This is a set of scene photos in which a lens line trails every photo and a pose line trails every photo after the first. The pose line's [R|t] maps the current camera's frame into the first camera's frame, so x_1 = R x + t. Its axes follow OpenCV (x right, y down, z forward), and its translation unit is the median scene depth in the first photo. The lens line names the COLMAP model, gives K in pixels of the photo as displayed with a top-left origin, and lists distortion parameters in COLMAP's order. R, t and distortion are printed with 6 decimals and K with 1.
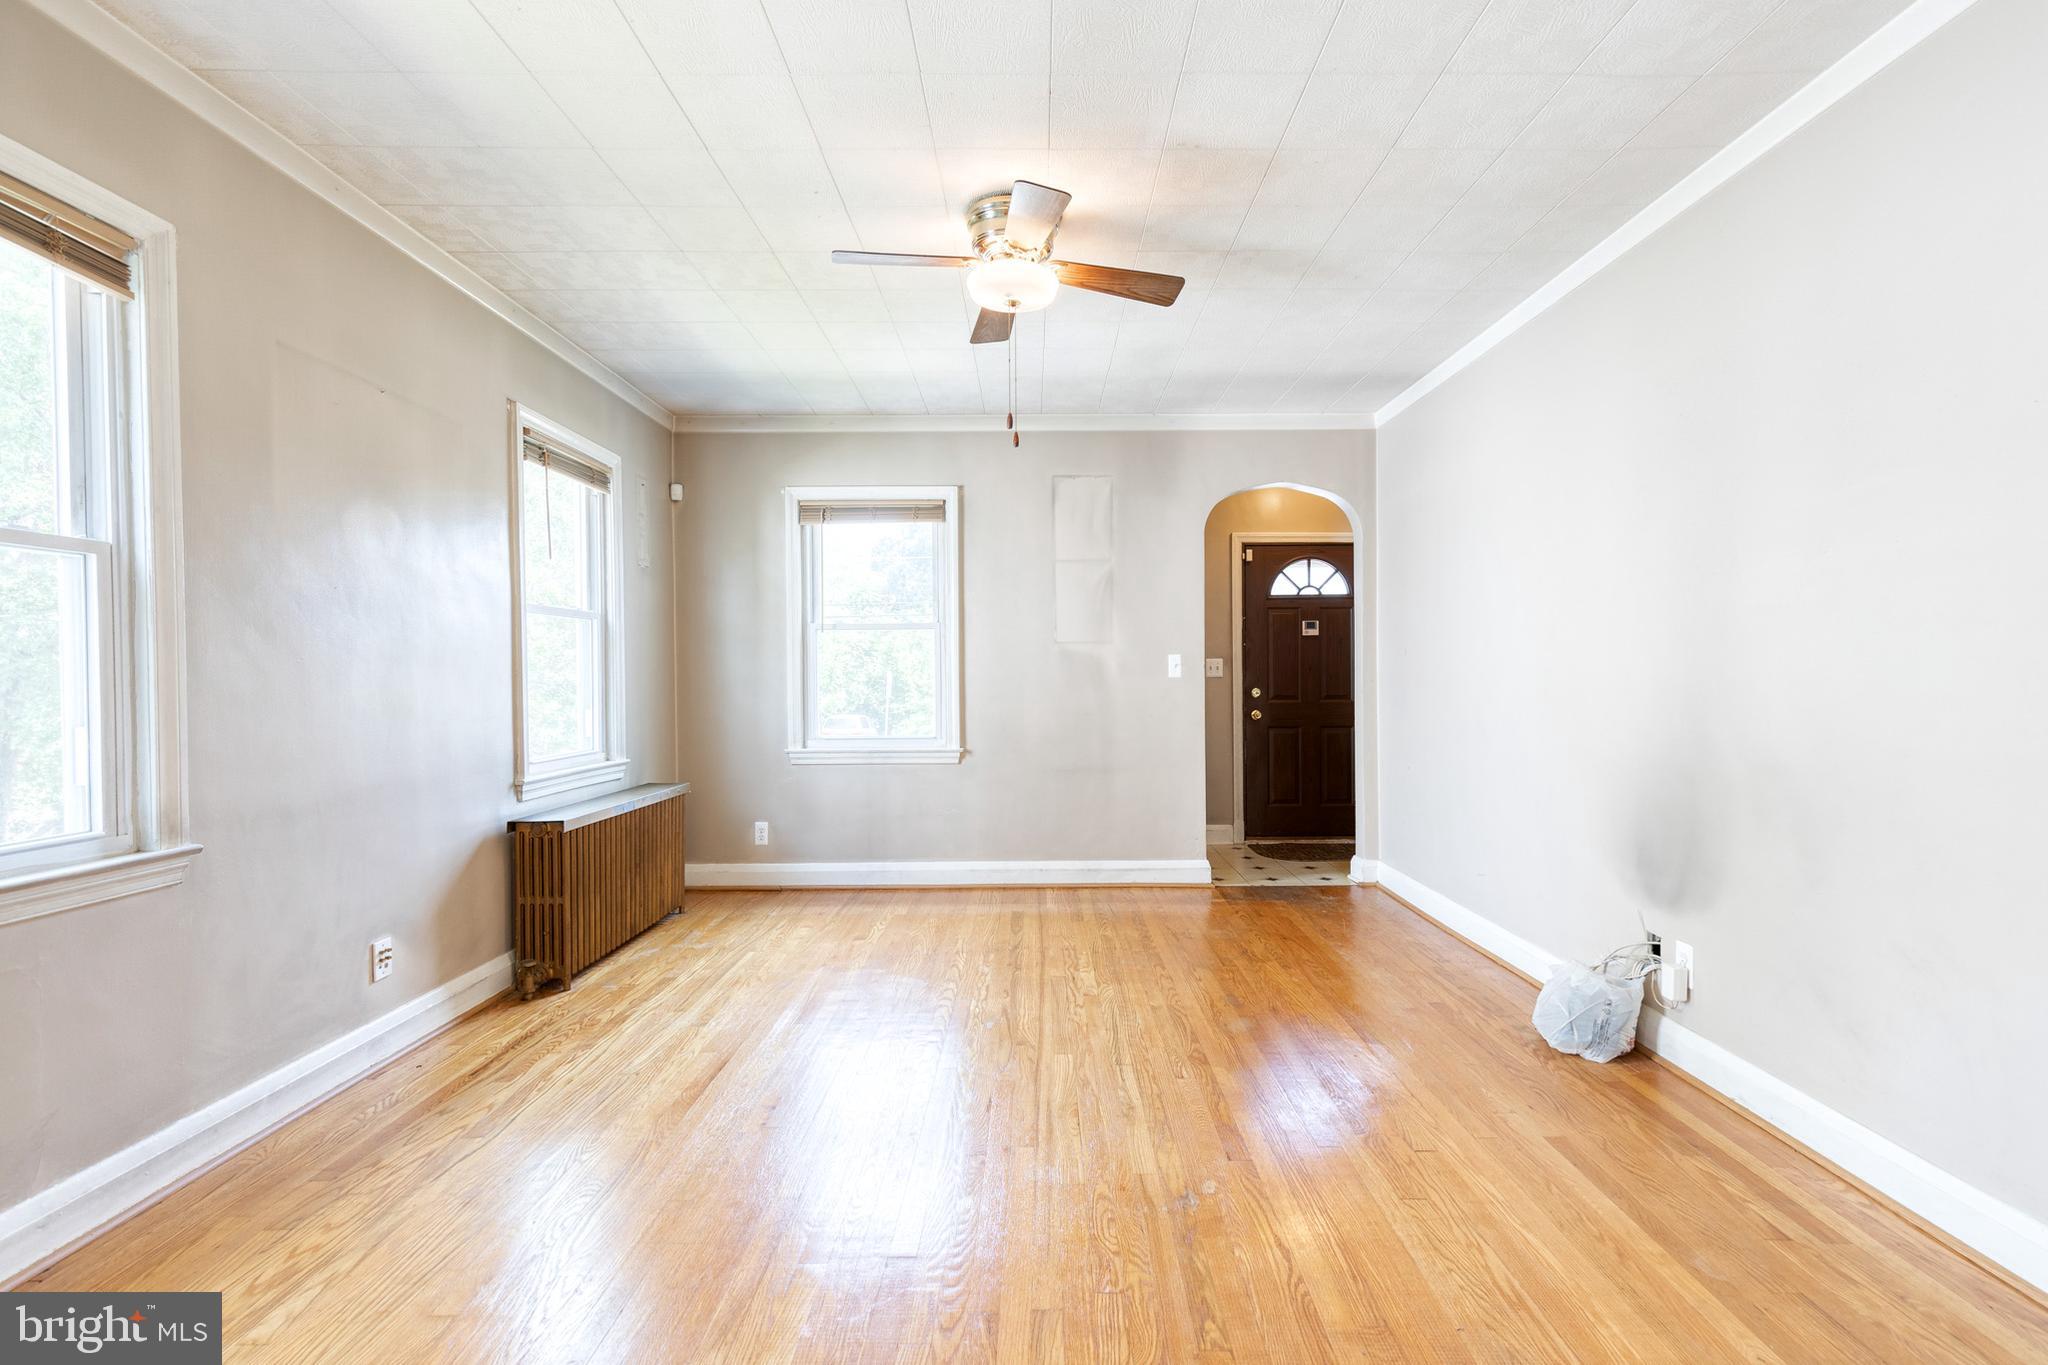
lens RADIAL K [[917.3, 0, 1044.2], [0, 917.3, 682.5], [0, 0, 1]] dist [0.010166, -0.000695]
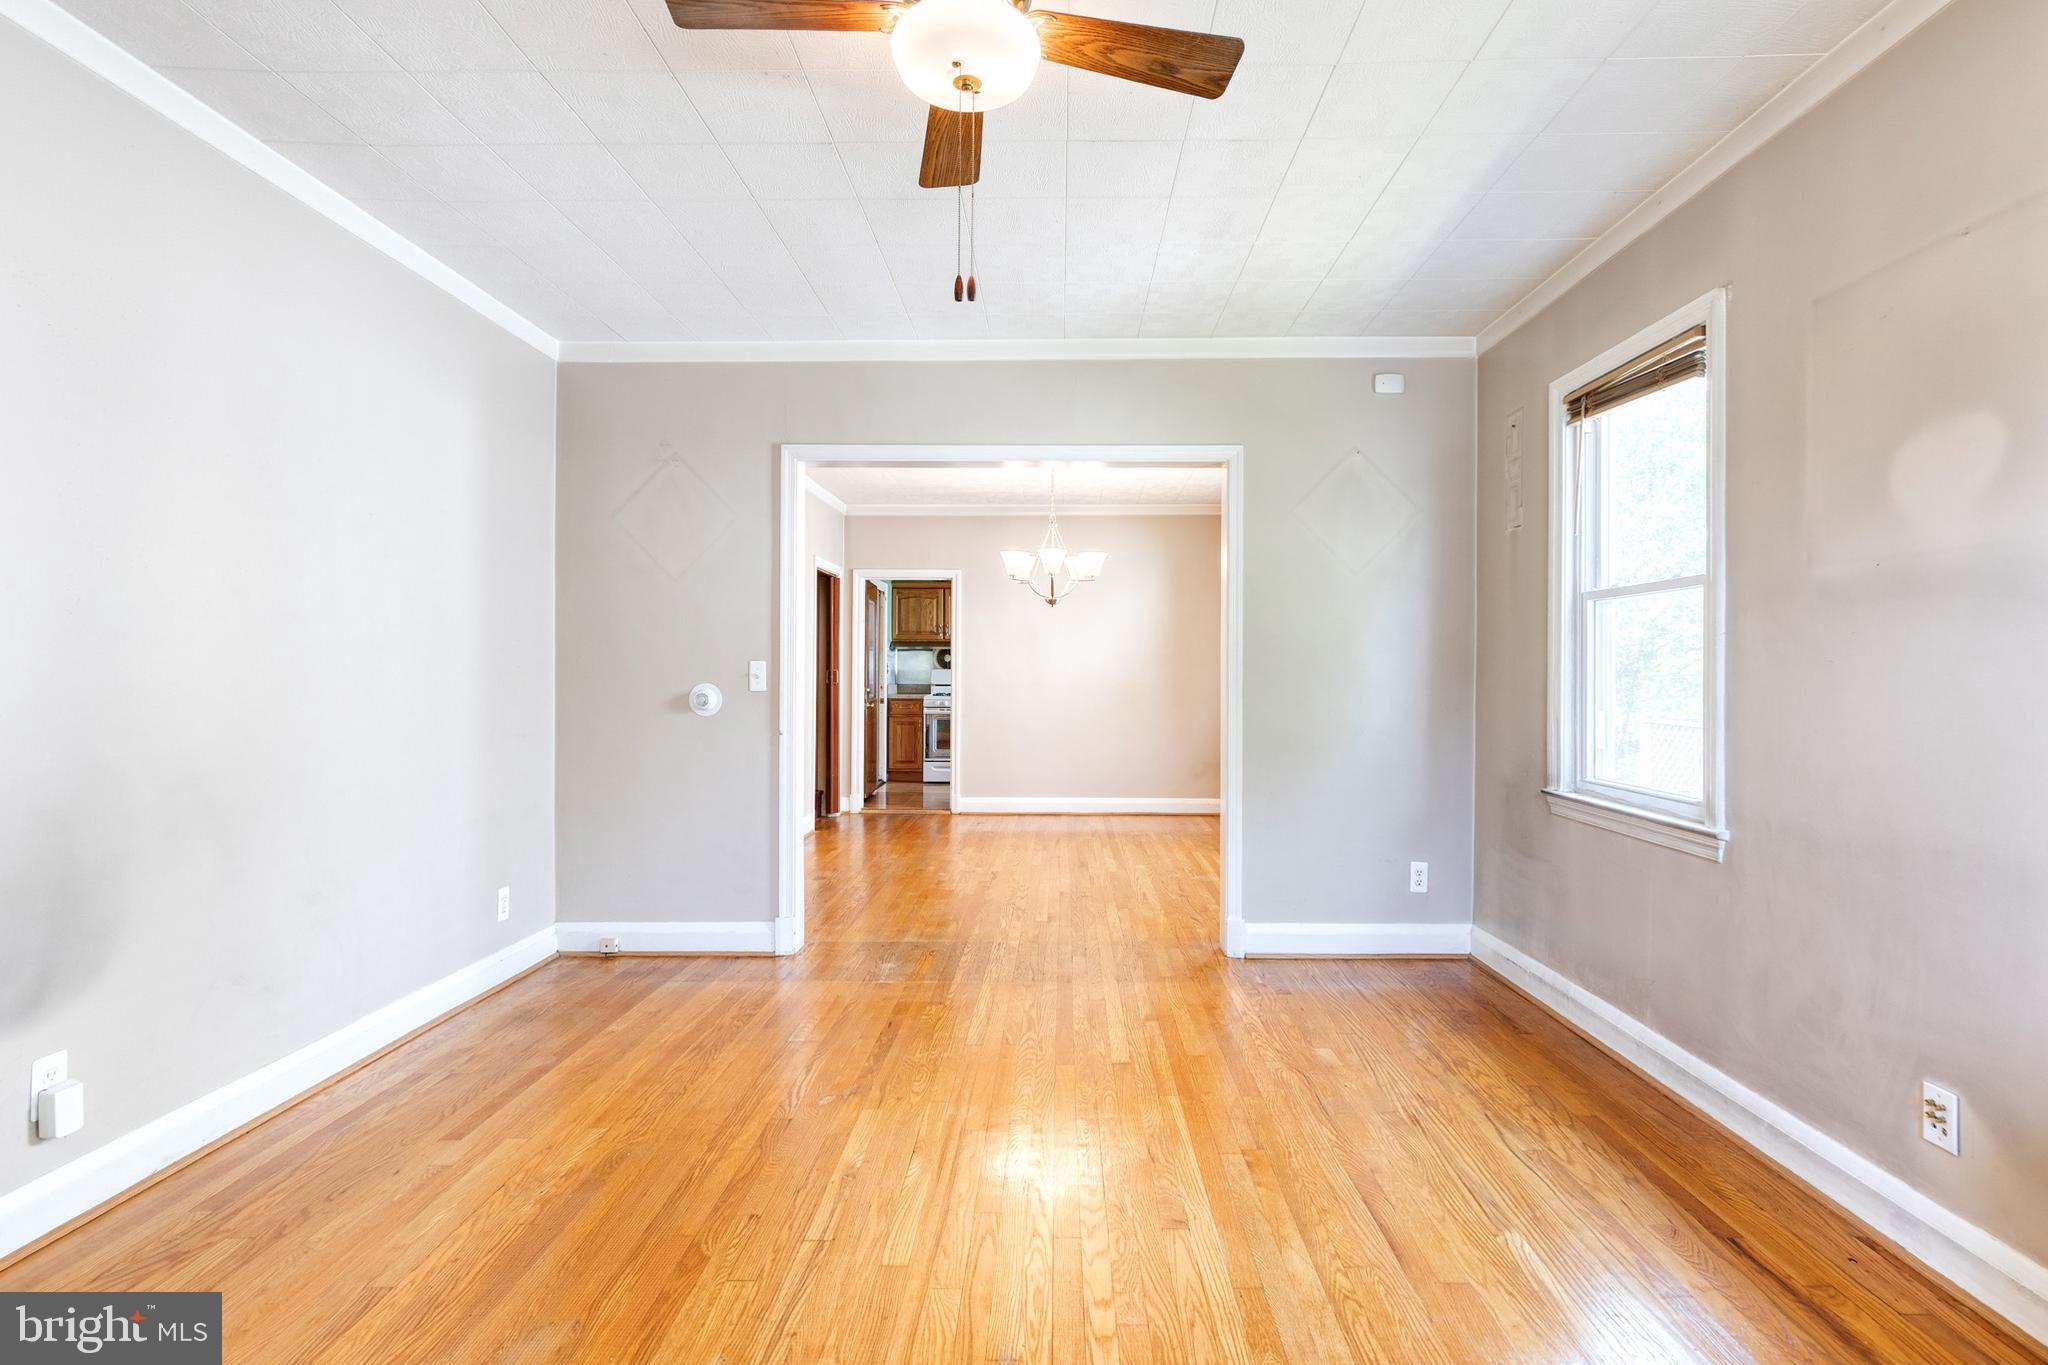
lens RADIAL K [[964.4, 0, 1052.3], [0, 964.4, 668.2], [0, 0, 1]] dist [0.010437, -0.001433]
pose [[-0.999900, 0.003451, 0.013681, -0.068315], [0.003499, 0.999988, 0.003483, -0.014100], [-0.013669, 0.003530, -0.999900, 1.126046]]
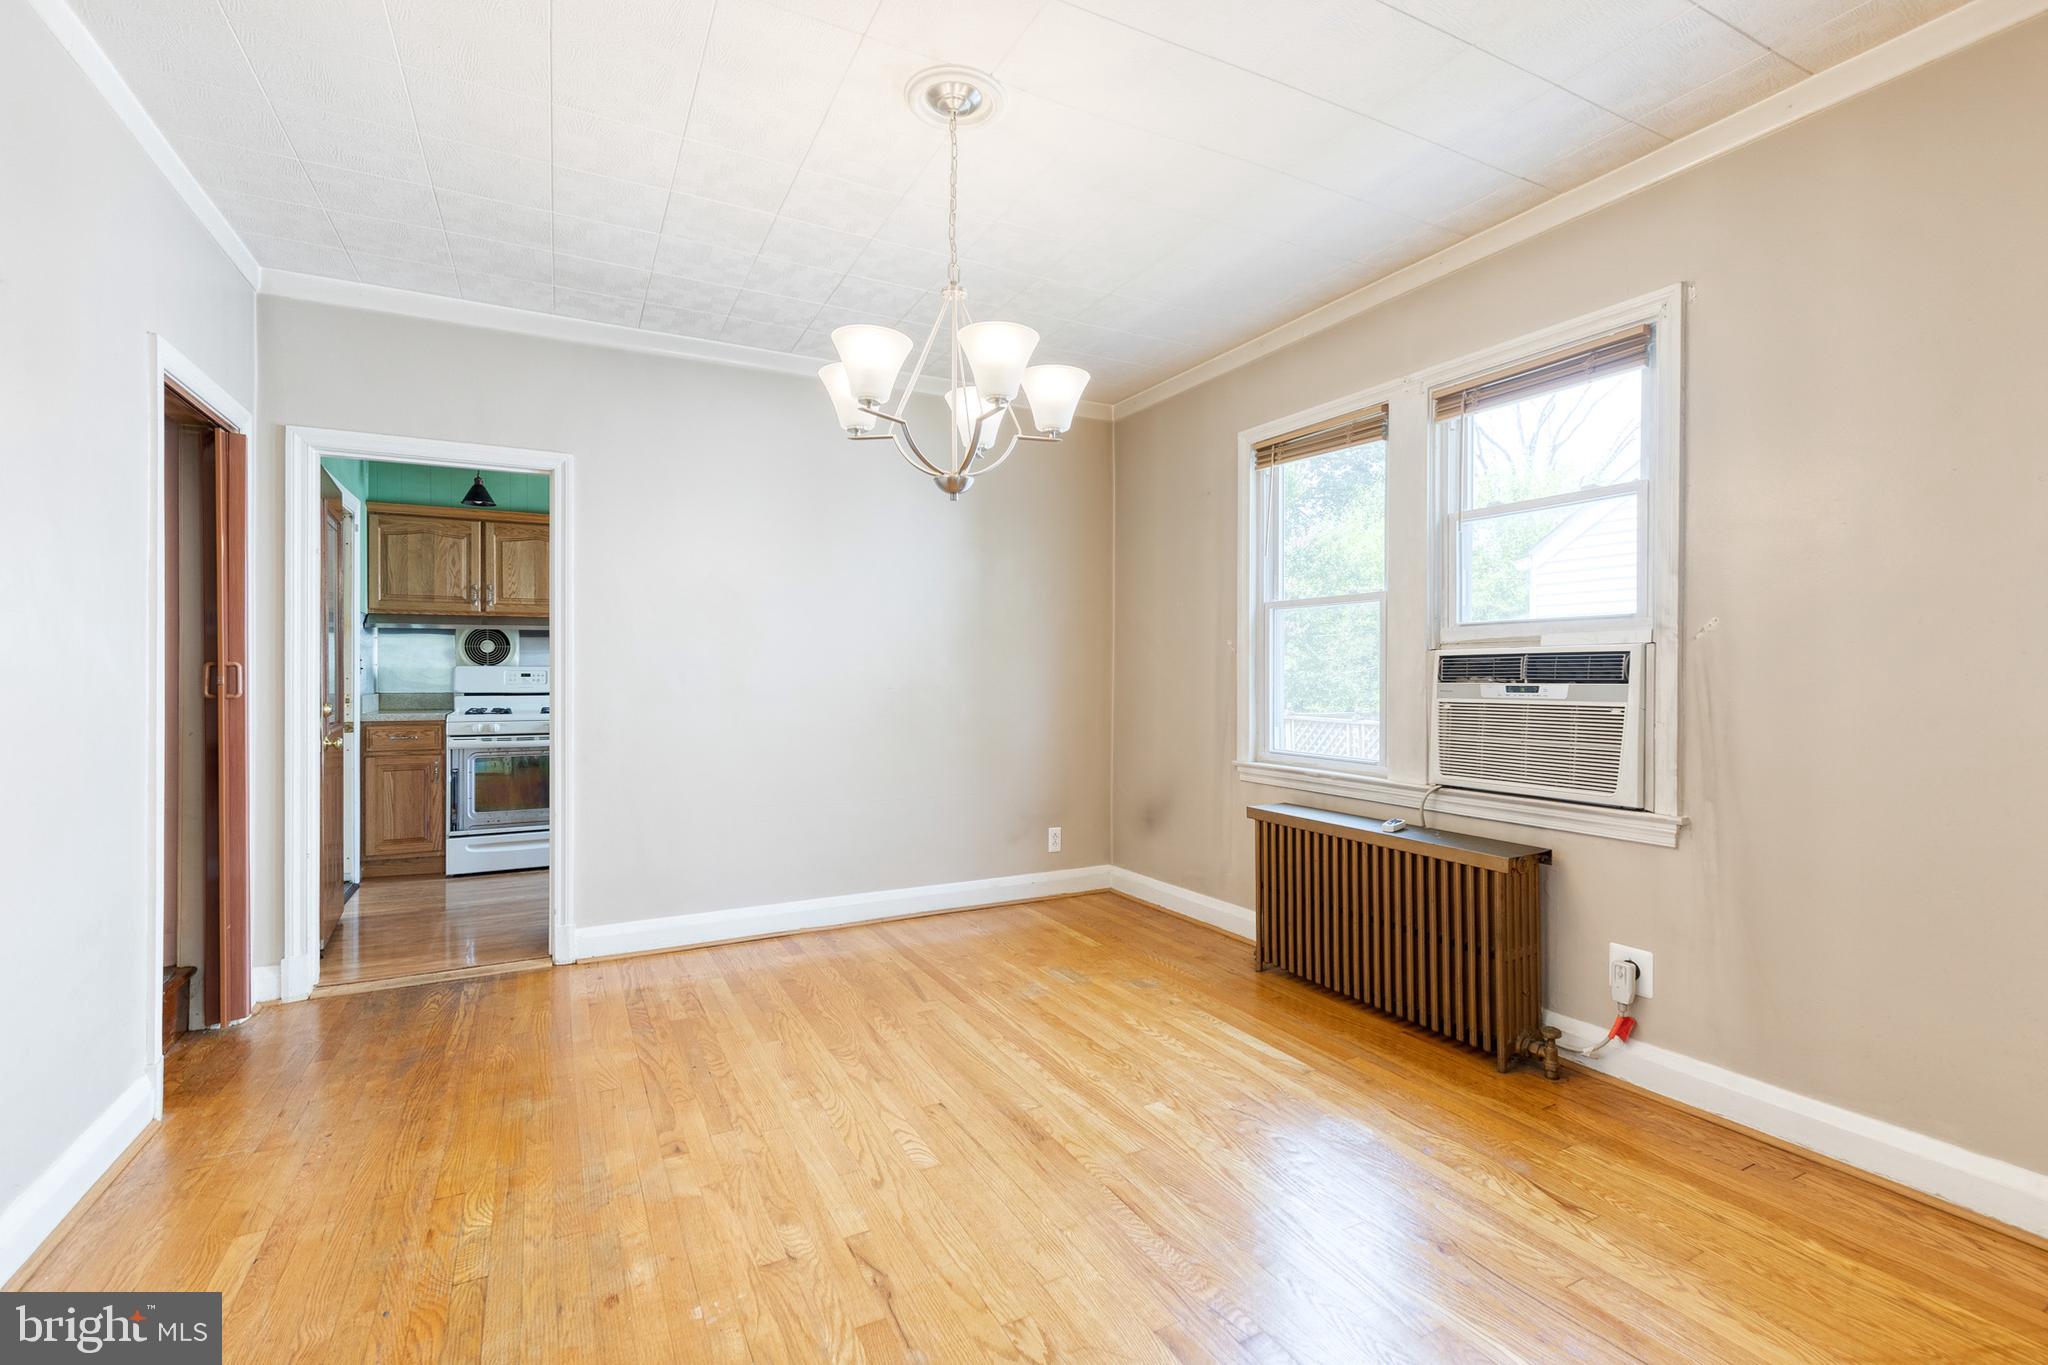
lens RADIAL K [[917.3, 0, 1044.2], [0, 917.3, 682.5], [0, 0, 1]] dist [0.010166, -0.000695]
pose [[-0.880539, 0.012910, -0.473798, 0.161082], [0.004123, 0.999800, 0.019581, -0.002150], [0.473956, 0.015288, -0.880416, 0.200518]]
